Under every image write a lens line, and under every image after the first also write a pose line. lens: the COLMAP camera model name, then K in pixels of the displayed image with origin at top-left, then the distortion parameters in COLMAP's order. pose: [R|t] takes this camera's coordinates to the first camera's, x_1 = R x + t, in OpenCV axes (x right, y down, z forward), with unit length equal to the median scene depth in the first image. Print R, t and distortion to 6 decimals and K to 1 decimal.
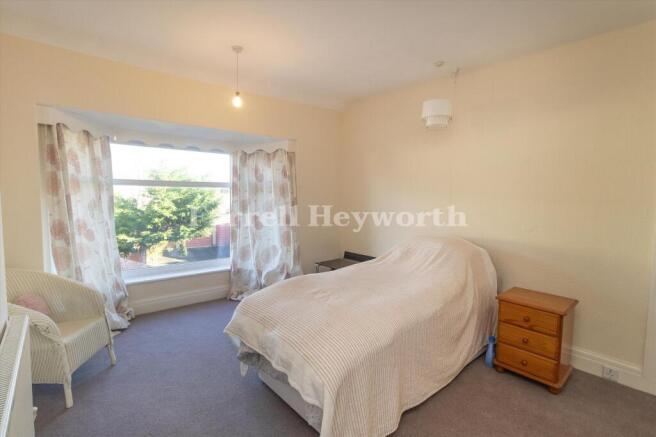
lens RADIAL K [[303.3, 0, 335.3], [0, 303.3, 214.7], [0, 0, 1]] dist [-0.000162, -0.000146]
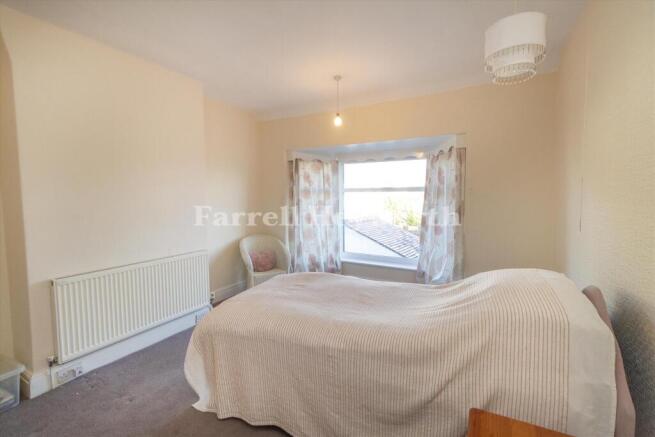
lens RADIAL K [[302.9, 0, 334.7], [0, 302.9, 214.7], [0, 0, 1]] dist [-0.000162, -0.000146]
pose [[0.379523, 0.041468, -0.924252, 0.645455], [-0.053179, 0.998321, 0.022955, -0.024033], [0.923653, 0.040438, 0.381091, 0.440441]]
